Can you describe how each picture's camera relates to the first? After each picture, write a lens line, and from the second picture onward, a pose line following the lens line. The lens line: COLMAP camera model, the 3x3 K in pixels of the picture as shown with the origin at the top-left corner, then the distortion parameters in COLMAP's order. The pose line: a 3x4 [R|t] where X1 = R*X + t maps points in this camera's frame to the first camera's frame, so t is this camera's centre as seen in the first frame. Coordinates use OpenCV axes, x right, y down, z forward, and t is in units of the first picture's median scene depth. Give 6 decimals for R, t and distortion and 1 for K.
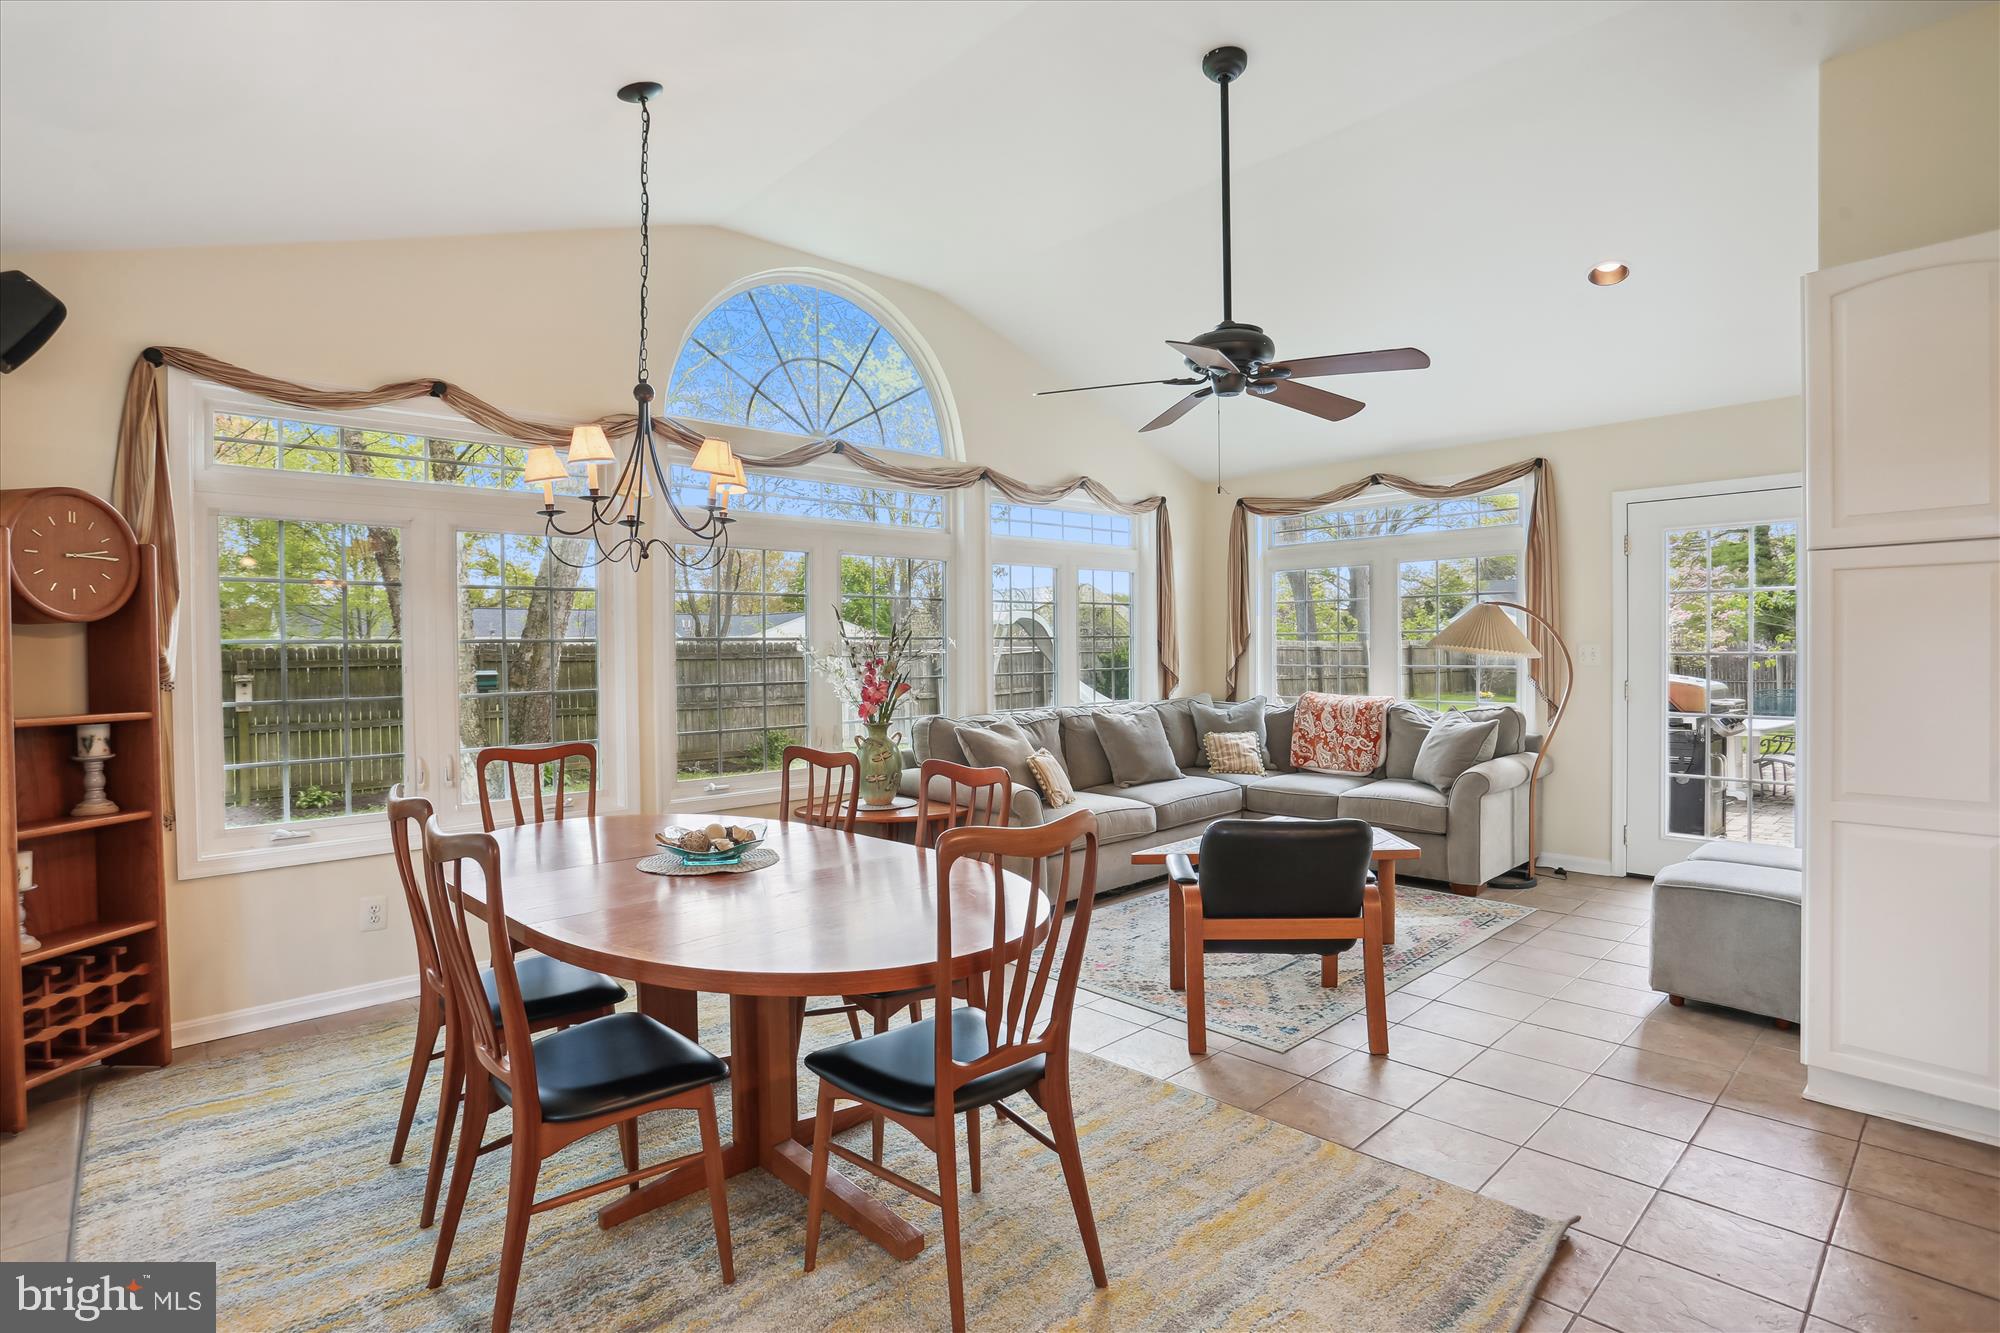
lens RADIAL K [[981.1, 0, 1007.9], [0, 981.1, 665.1], [0, 0, 1]] dist [-0.046858, 0.015147]
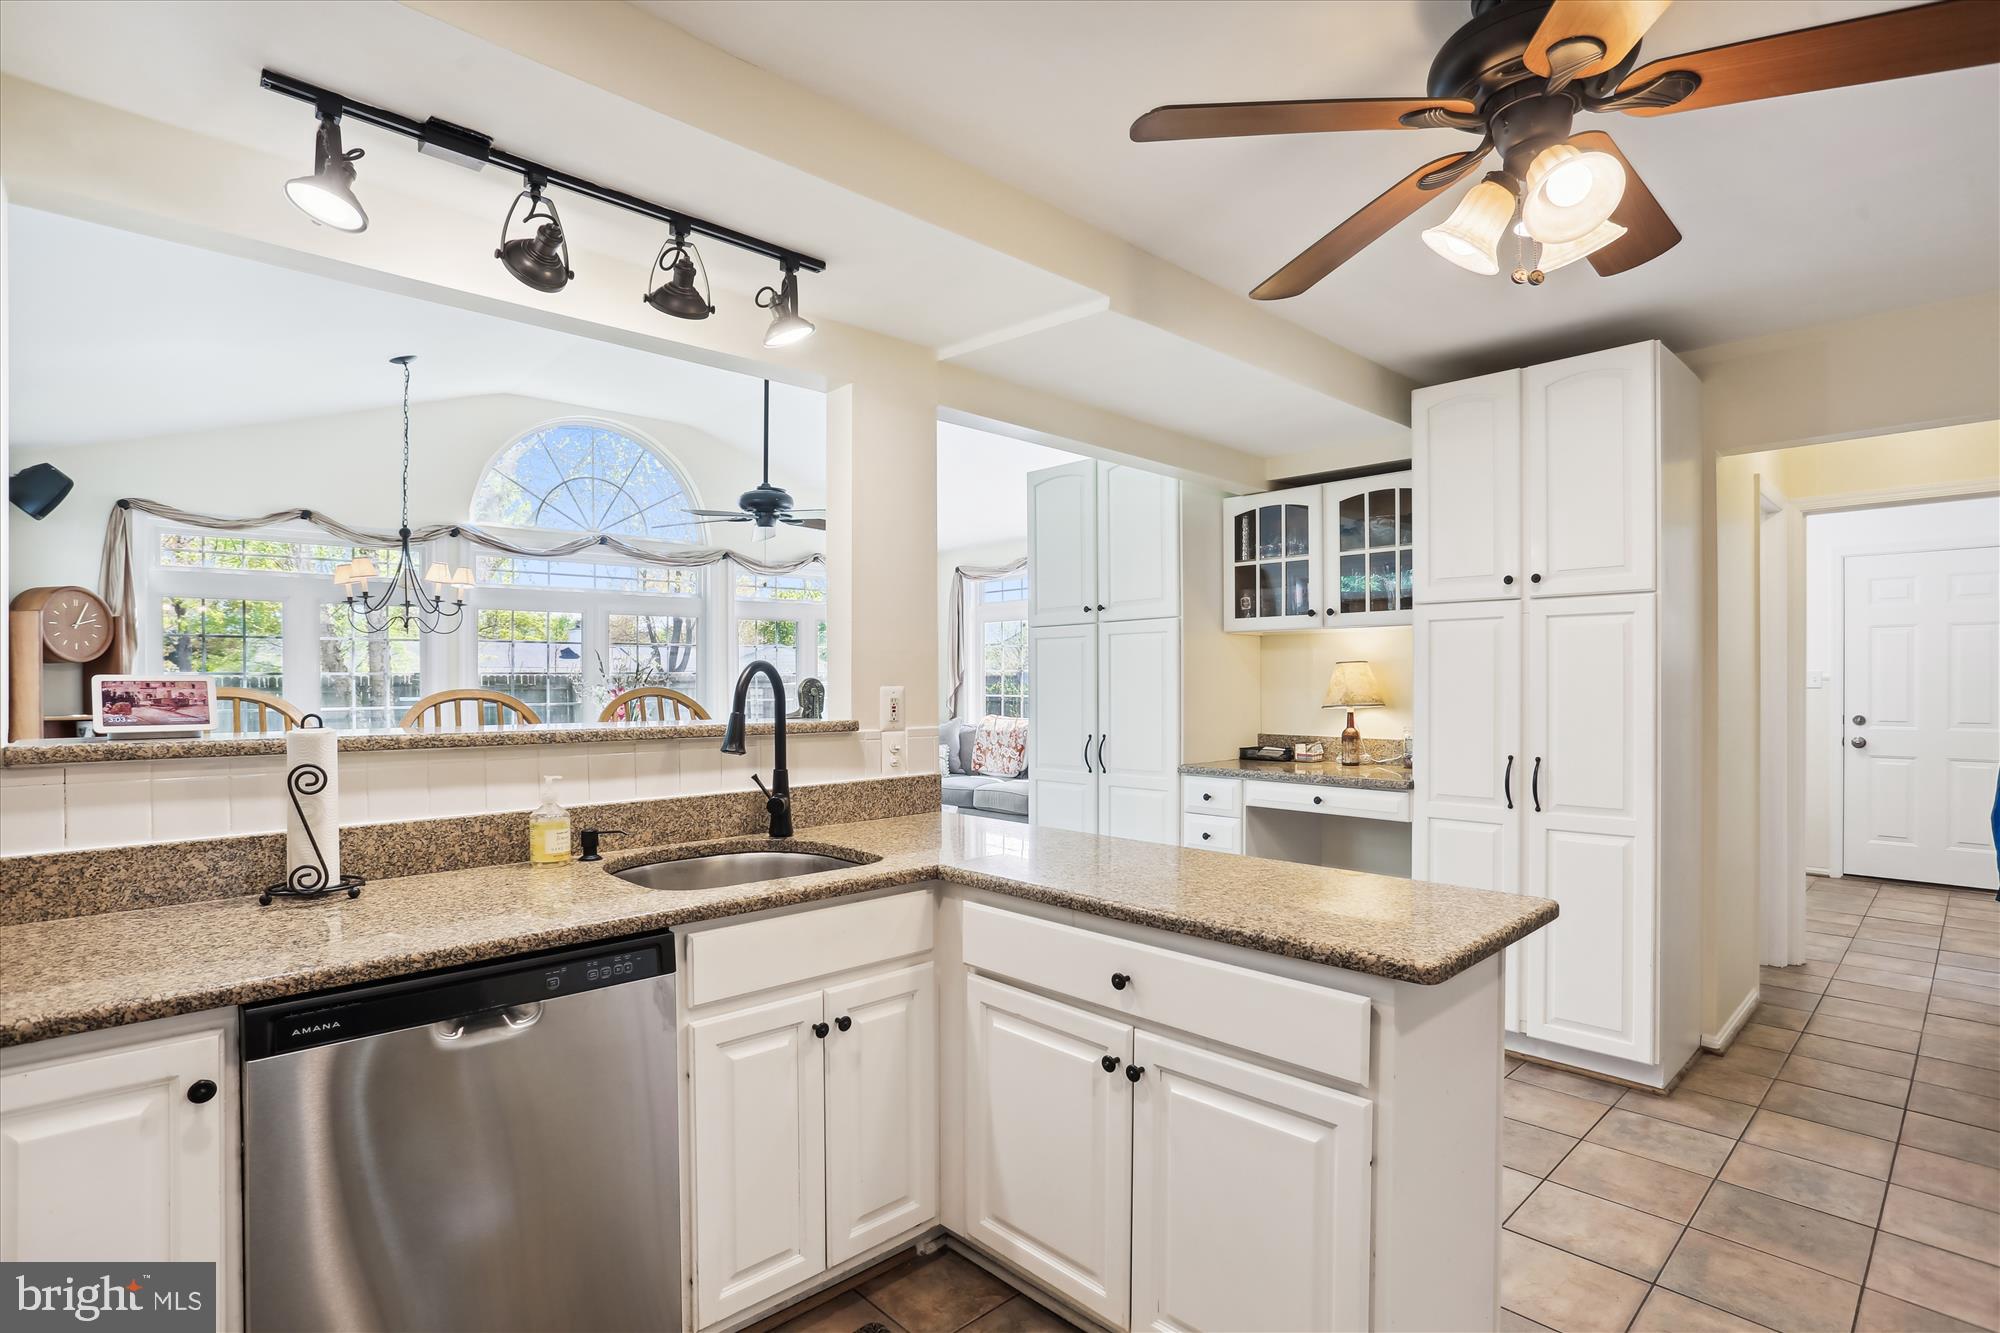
lens RADIAL K [[981.1, 0, 998.0], [0, 981.1, 686.1], [0, 0, 1]] dist [-0.046858, 0.015147]
pose [[0.999983, 0.004921, 0.003223, 0.366005], [-0.004876, 0.999892, -0.013858, 0.007560], [-0.003291, 0.013842, 0.999899, -0.389265]]
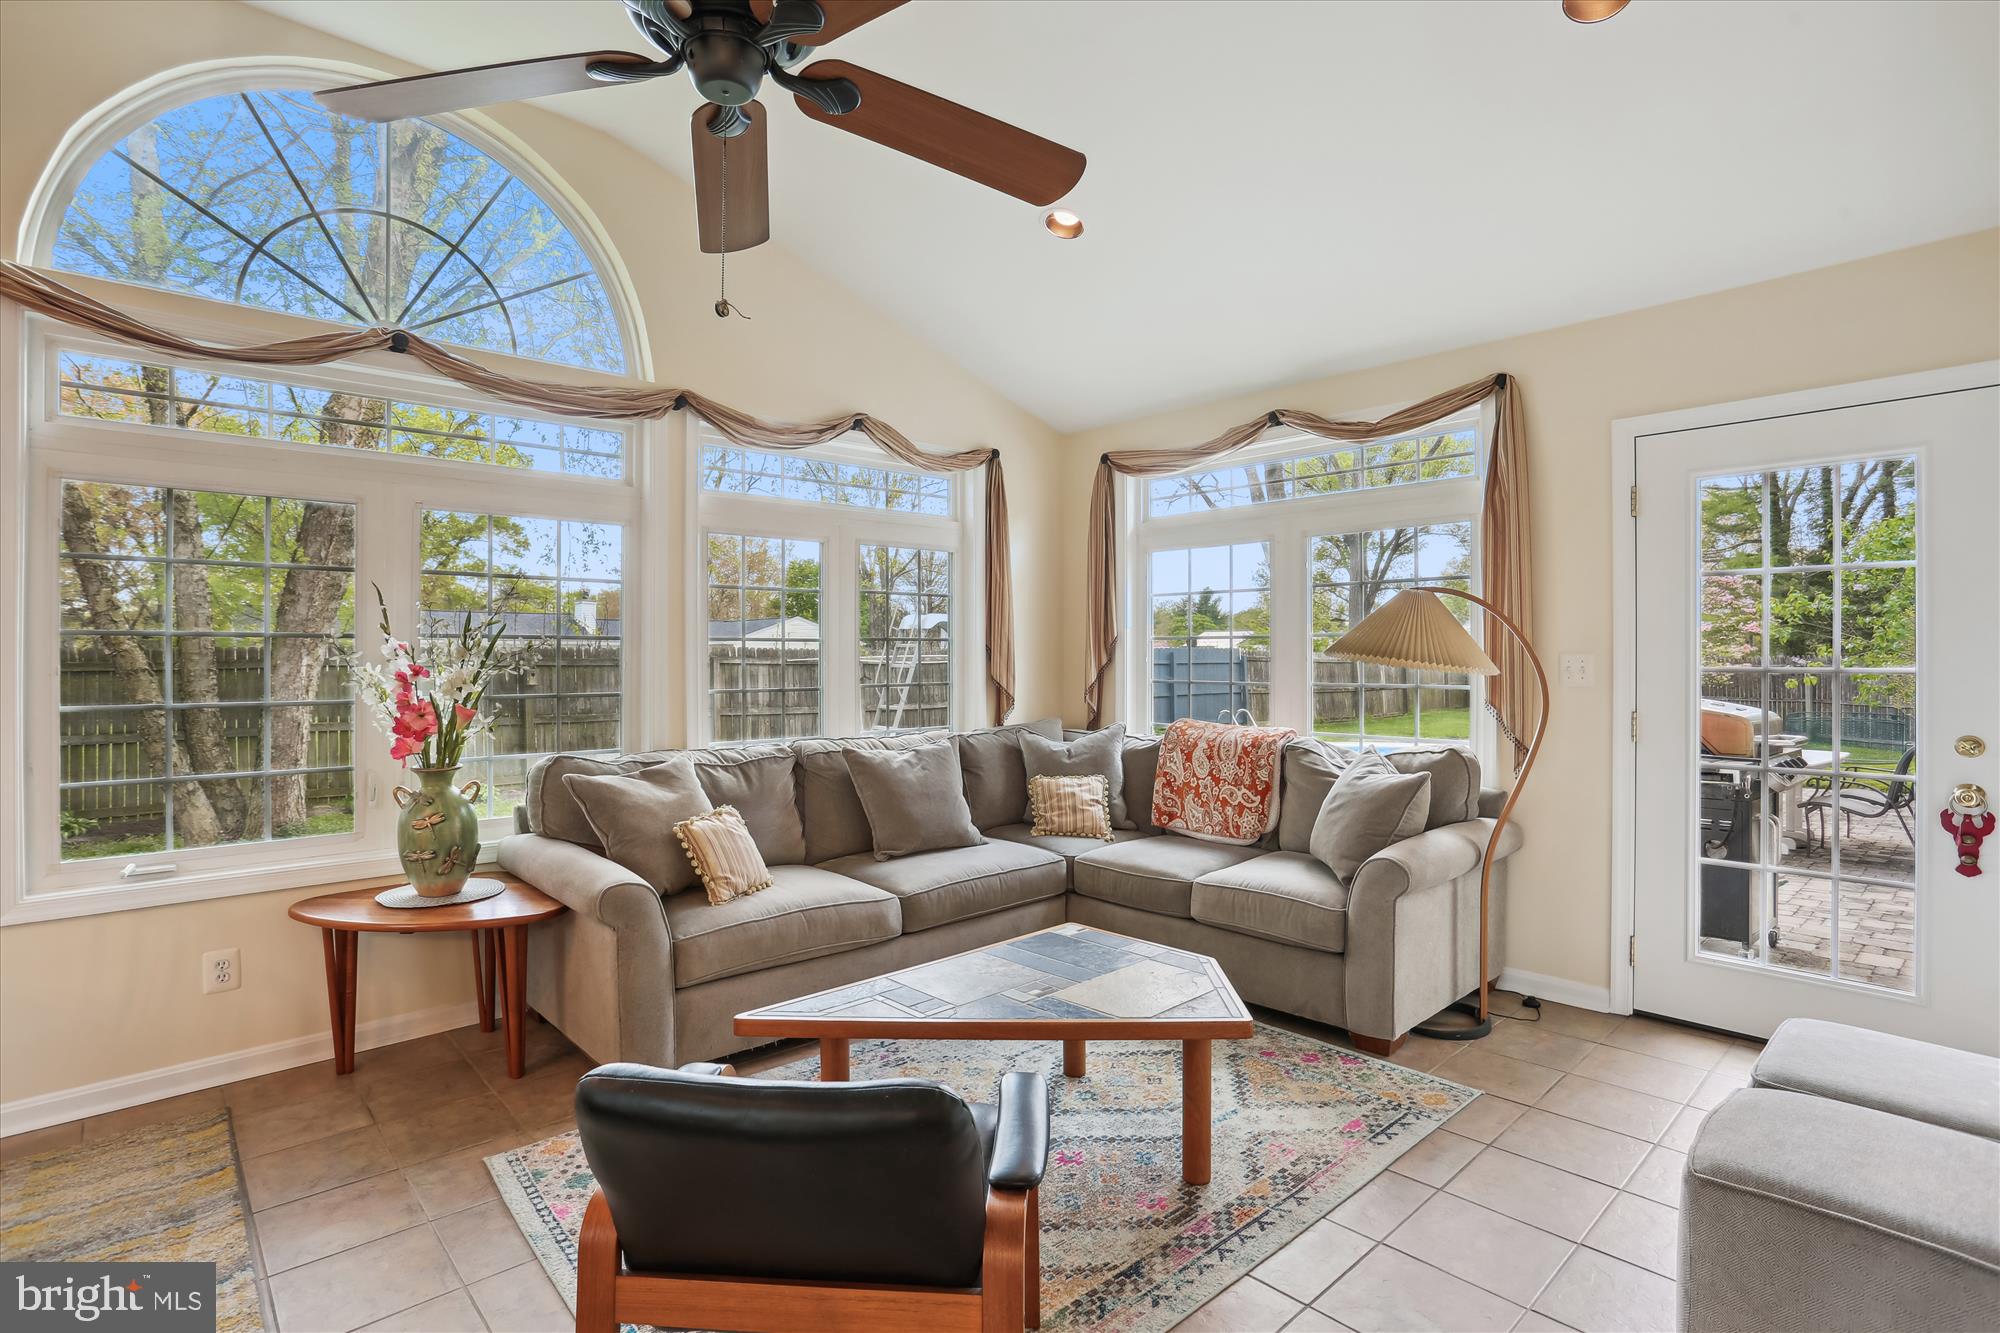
lens RADIAL K [[981.1, 0, 998.5], [0, 981.1, 659.7], [0, 0, 1]] dist [-0.046858, 0.015147]
pose [[0.999821, 0.008710, -0.016800, 0.216708], [-0.008961, 0.999848, -0.014963, -0.004520], [0.016667, 0.015110, 0.999747, 0.332994]]
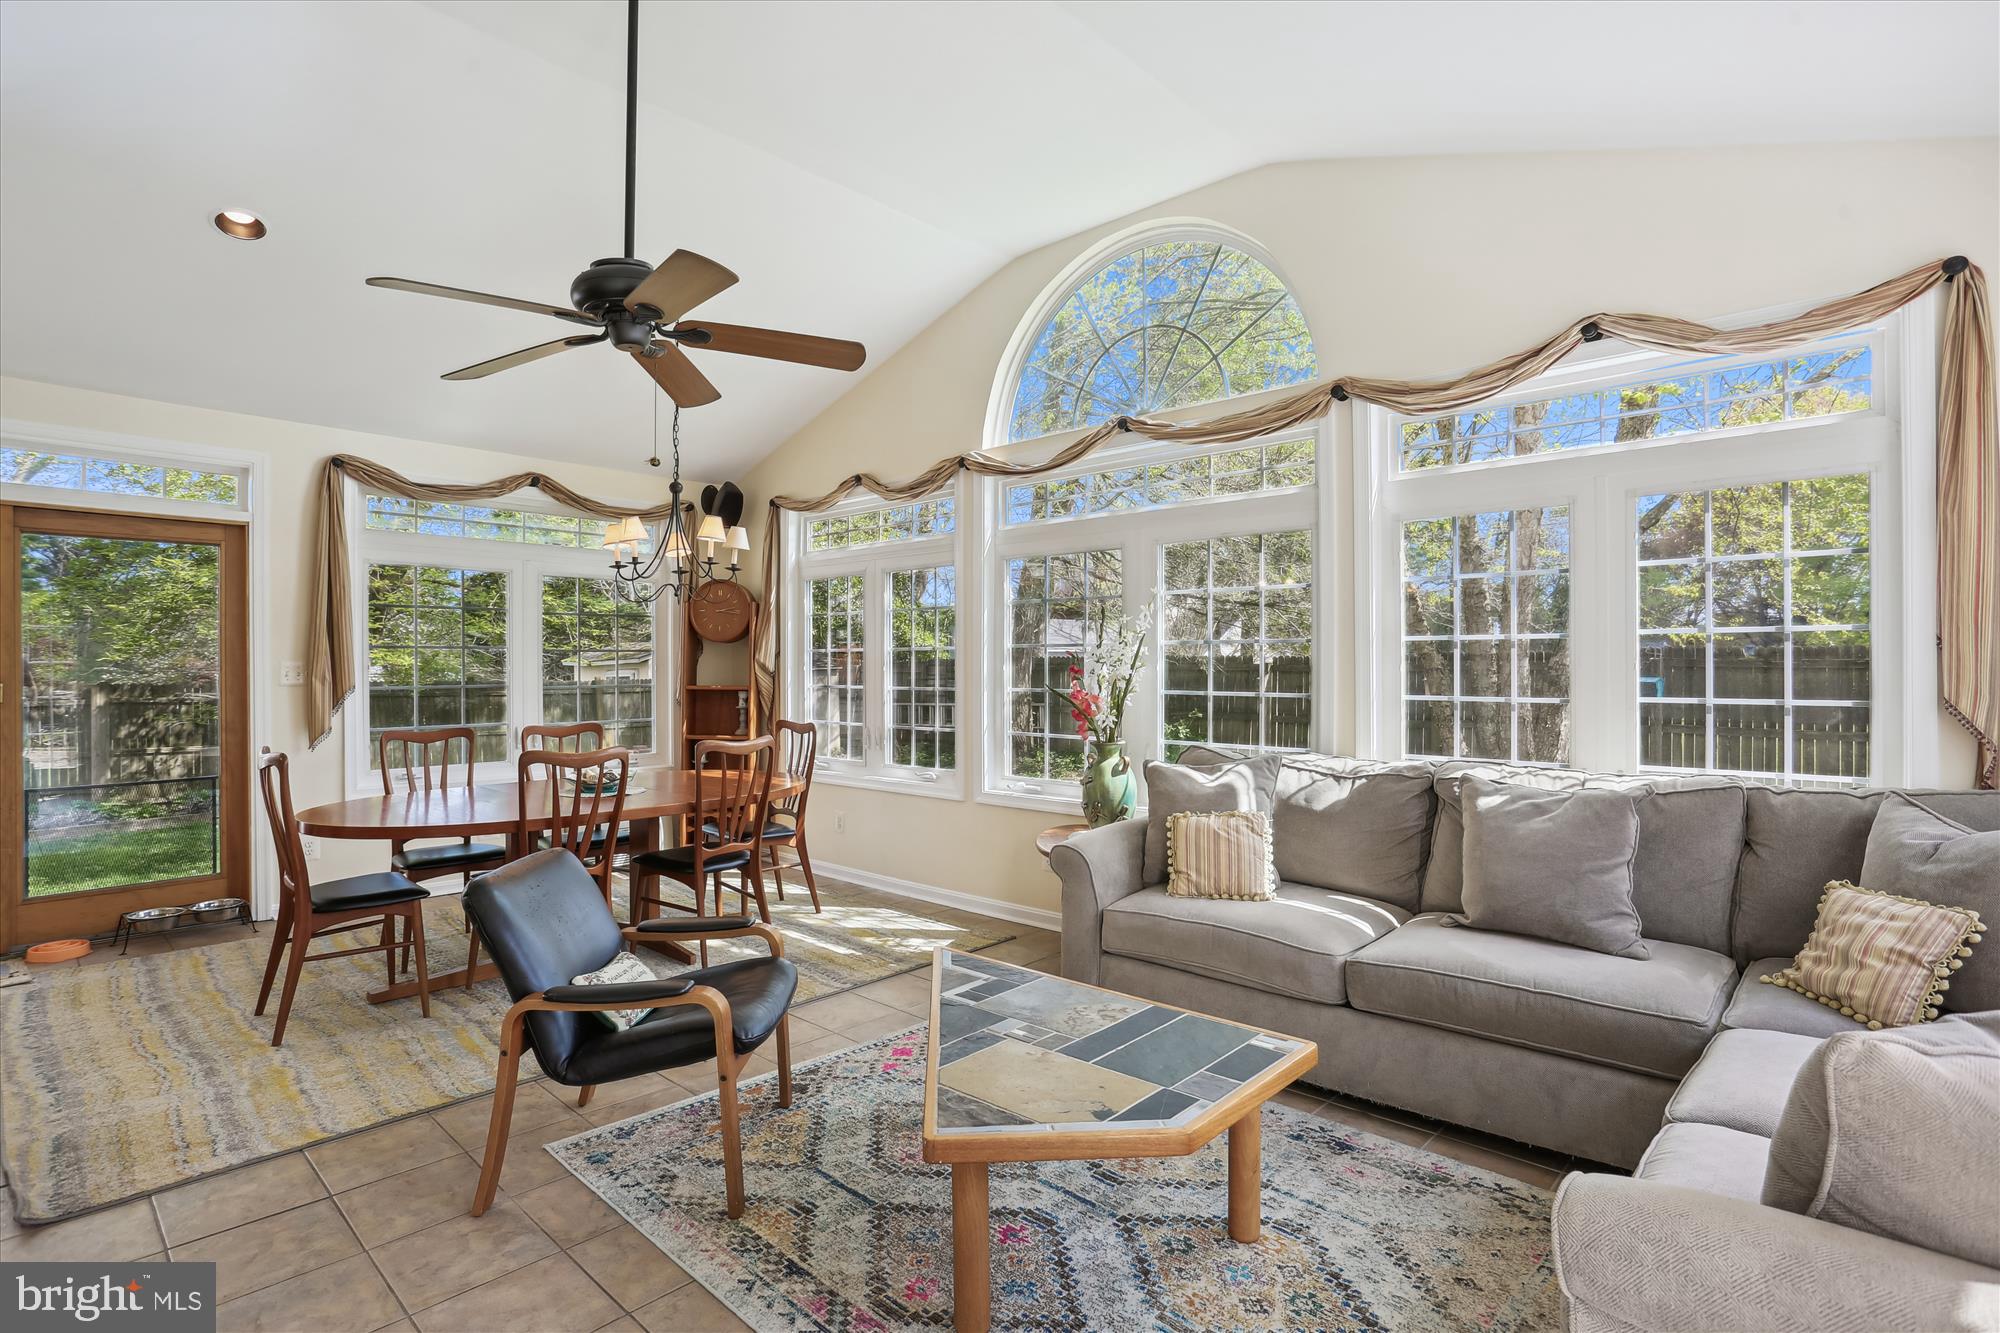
lens RADIAL K [[981.1, 0, 993.5], [0, 981.1, 661.2], [0, 0, 1]] dist [-0.046858, 0.015147]
pose [[0.056934, 0.010161, -0.998326, 0.633079], [-0.015386, 0.999838, 0.009299, -0.016195], [0.998259, 0.014831, 0.057082, 0.753781]]
